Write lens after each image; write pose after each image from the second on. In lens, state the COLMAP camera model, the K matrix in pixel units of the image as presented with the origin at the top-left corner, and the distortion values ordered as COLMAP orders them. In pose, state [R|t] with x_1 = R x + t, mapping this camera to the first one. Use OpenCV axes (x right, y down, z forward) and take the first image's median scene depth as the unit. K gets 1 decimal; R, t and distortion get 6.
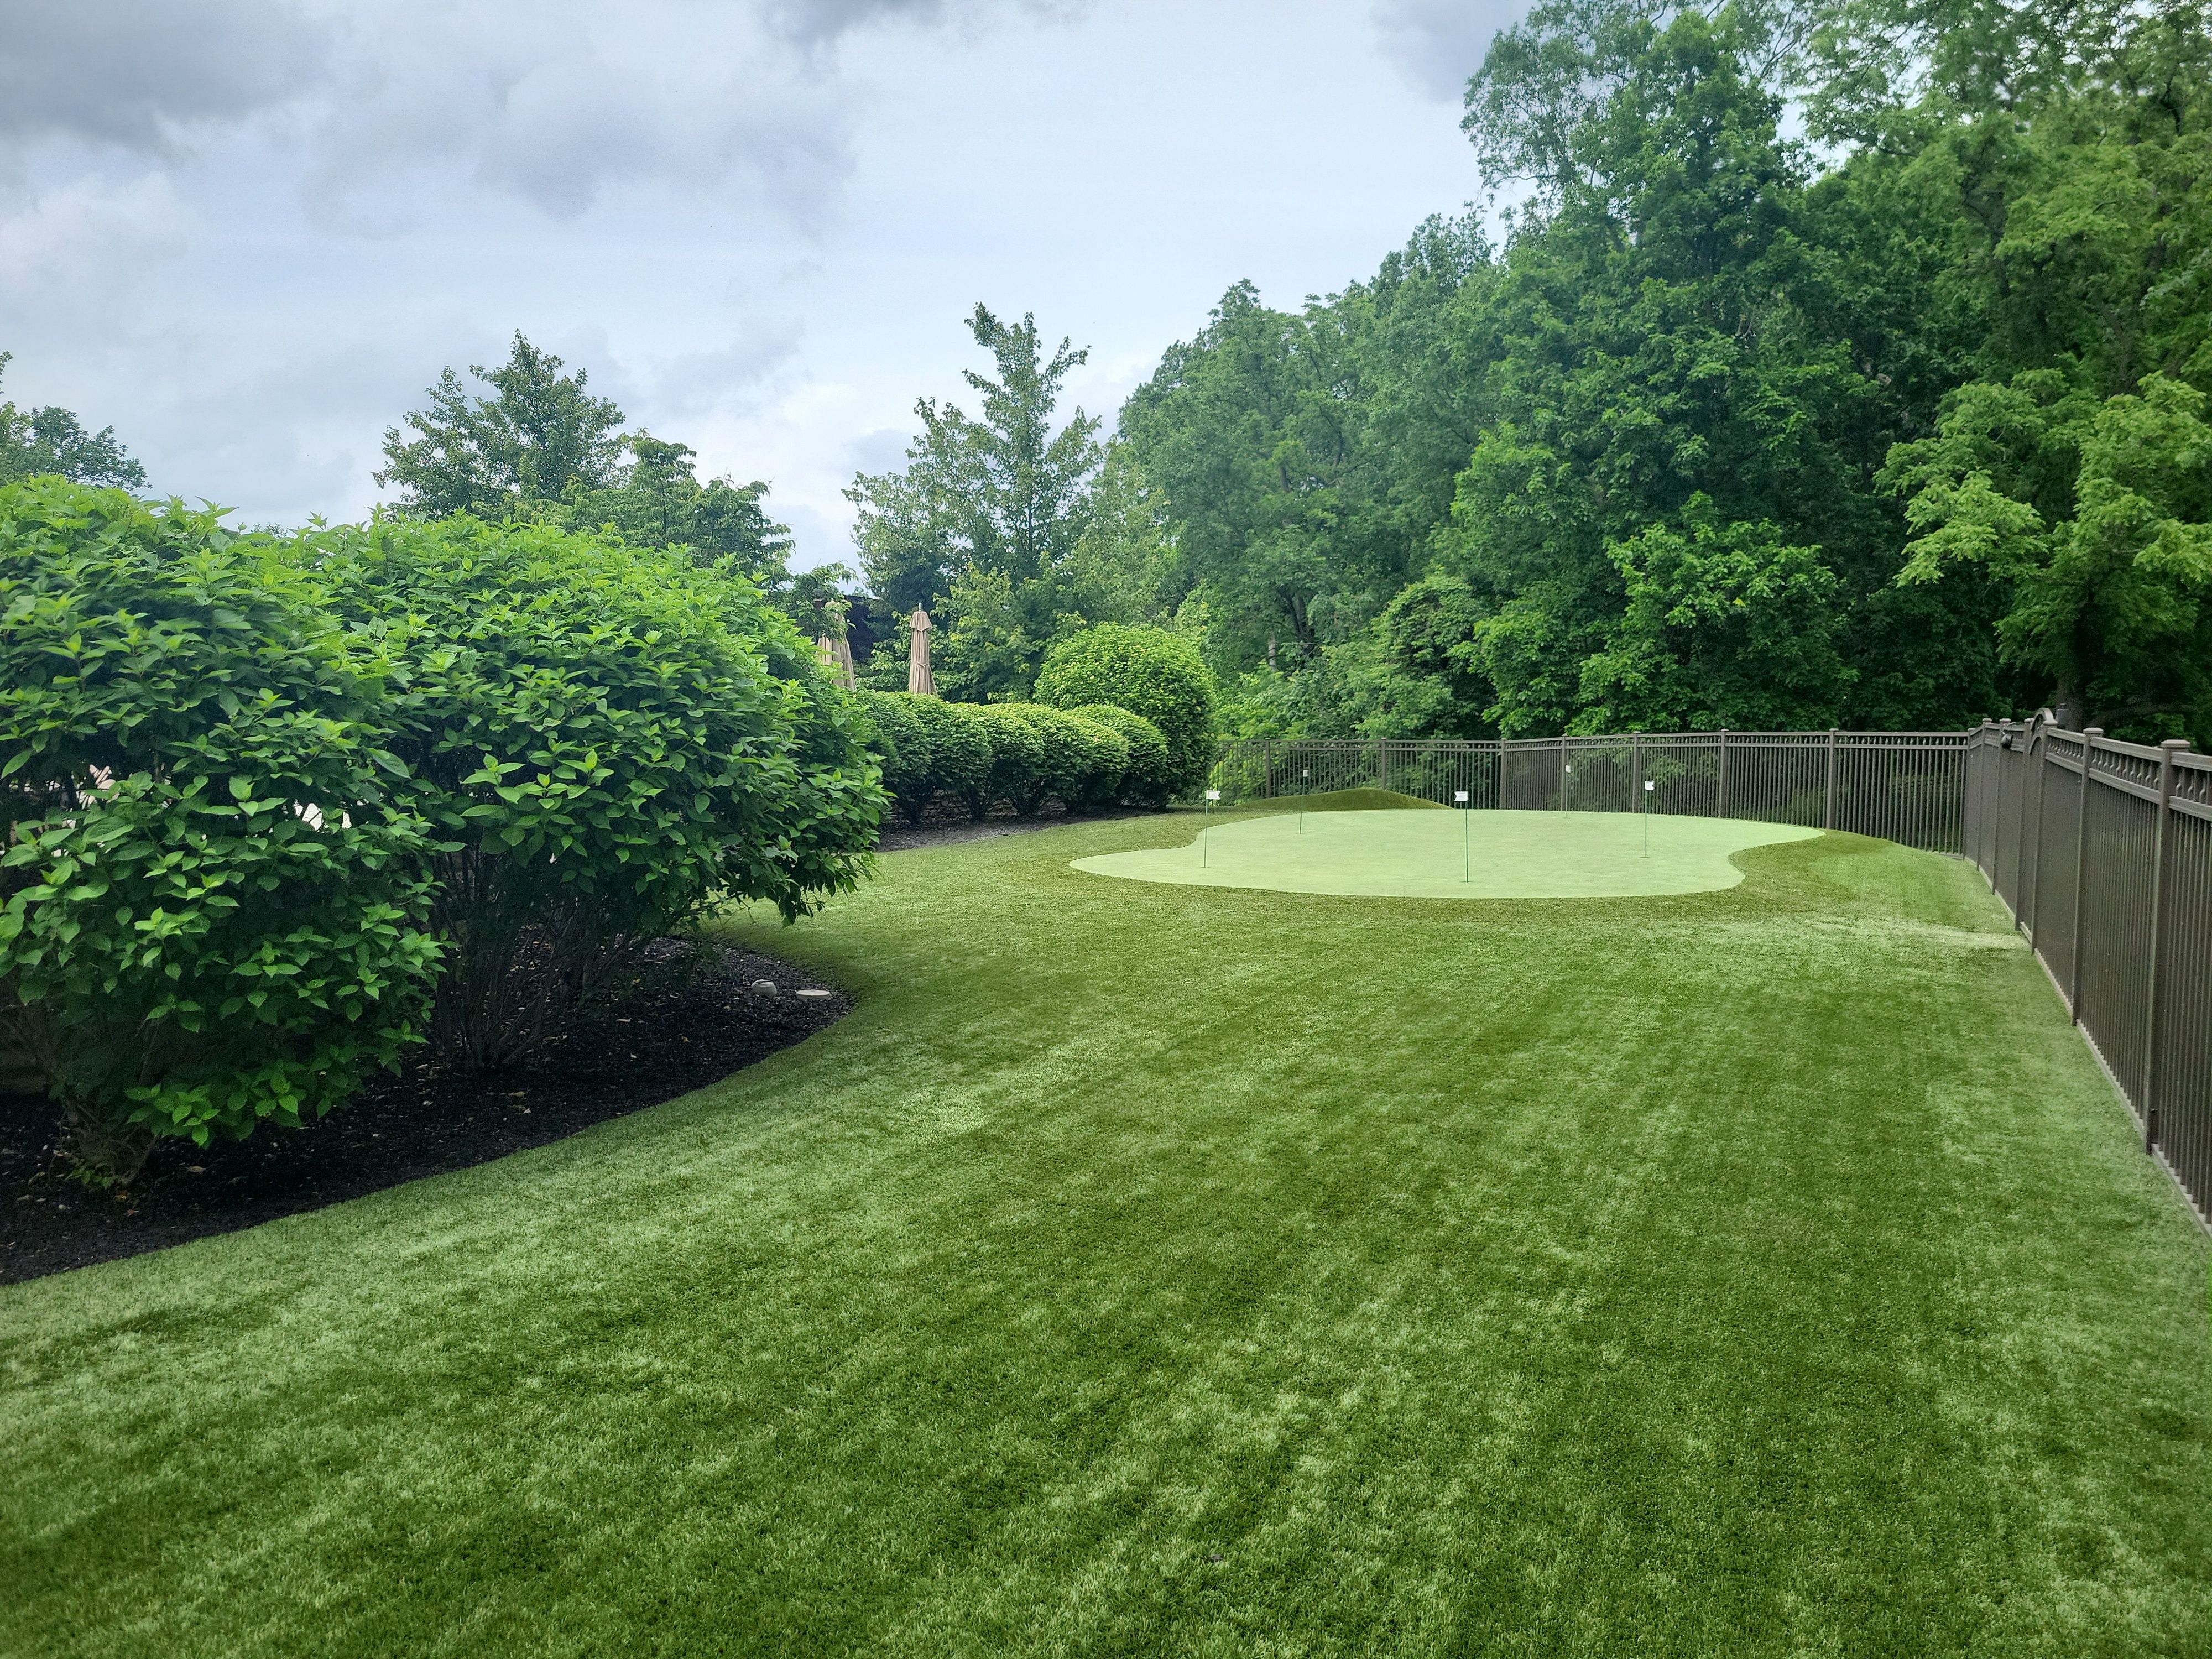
lens RADIAL K [[1606.9, 0, 1117.6], [0, 1606.9, 819.8], [0, 0, 1]] dist [0.063326, -0.033519]
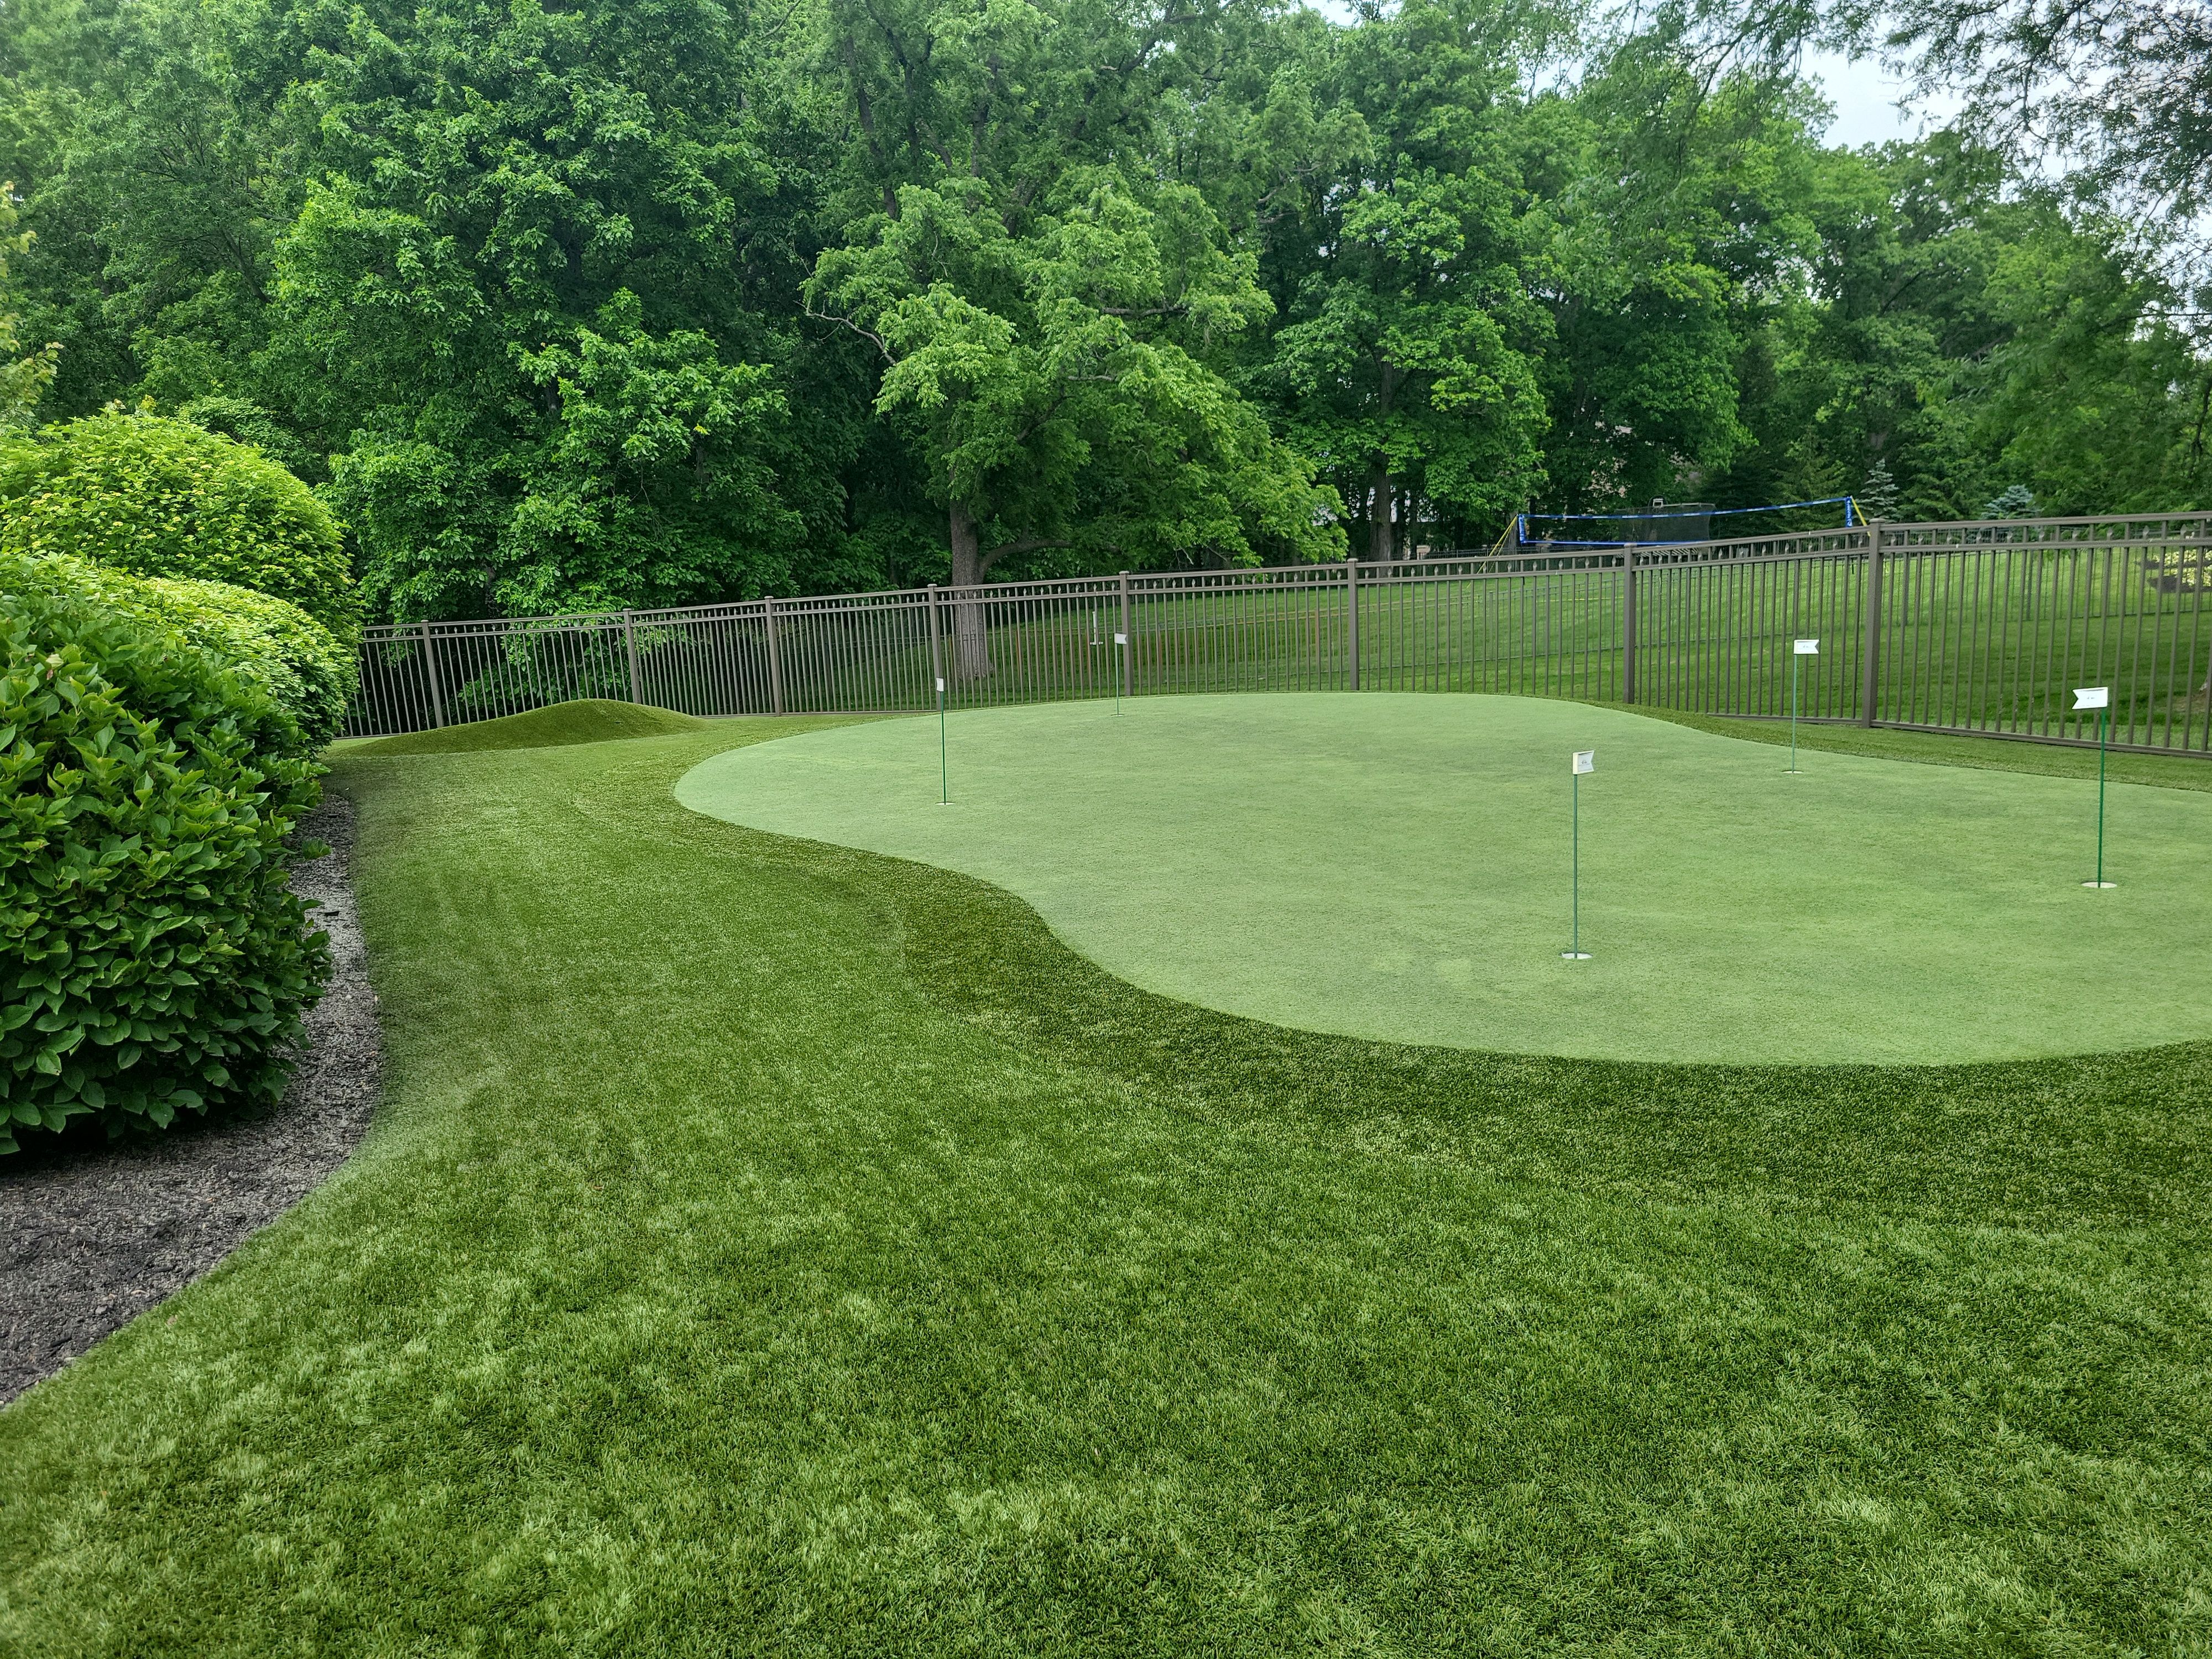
lens RADIAL K [[1606.9, 0, 1117.6], [0, 1606.9, 819.8], [0, 0, 1]] dist [0.063326, -0.033519]
pose [[0.705424, -0.162118, 0.689996, -0.068659], [0.101140, 0.986552, 0.128394, -0.020934], [-0.701532, -0.020786, 0.712334, 0.246079]]
